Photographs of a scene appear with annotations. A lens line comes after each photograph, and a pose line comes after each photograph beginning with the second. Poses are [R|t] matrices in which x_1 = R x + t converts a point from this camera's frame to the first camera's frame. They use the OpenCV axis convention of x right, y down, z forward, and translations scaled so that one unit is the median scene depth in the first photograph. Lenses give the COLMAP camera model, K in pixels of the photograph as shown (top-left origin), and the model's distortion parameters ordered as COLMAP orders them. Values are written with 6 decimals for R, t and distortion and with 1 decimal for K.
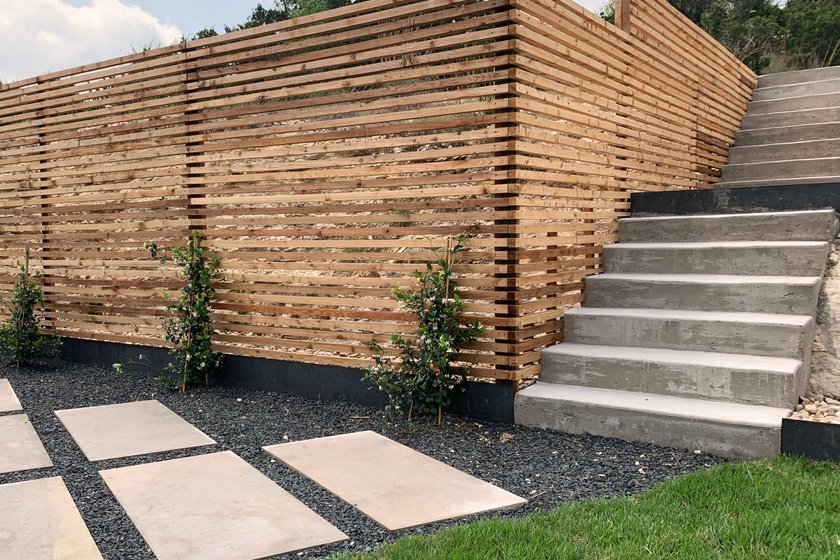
lens RADIAL K [[691.5, 0, 420.0], [0, 691.5, 280.0], [0, 0, 1]] dist [0.113331, -0.177102]
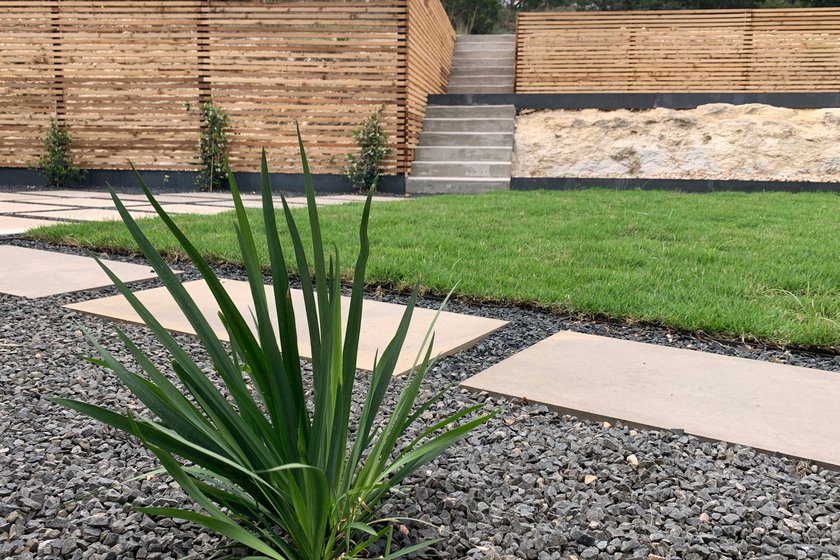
lens RADIAL K [[691.5, 0, 420.0], [0, 691.5, 280.0], [0, 0, 1]] dist [0.113331, -0.177102]
pose [[0.871322, -0.060686, 0.486945, -0.894313], [0.011633, 0.994599, 0.103137, 0.247591], [-0.490574, -0.084200, 0.867322, -0.947910]]
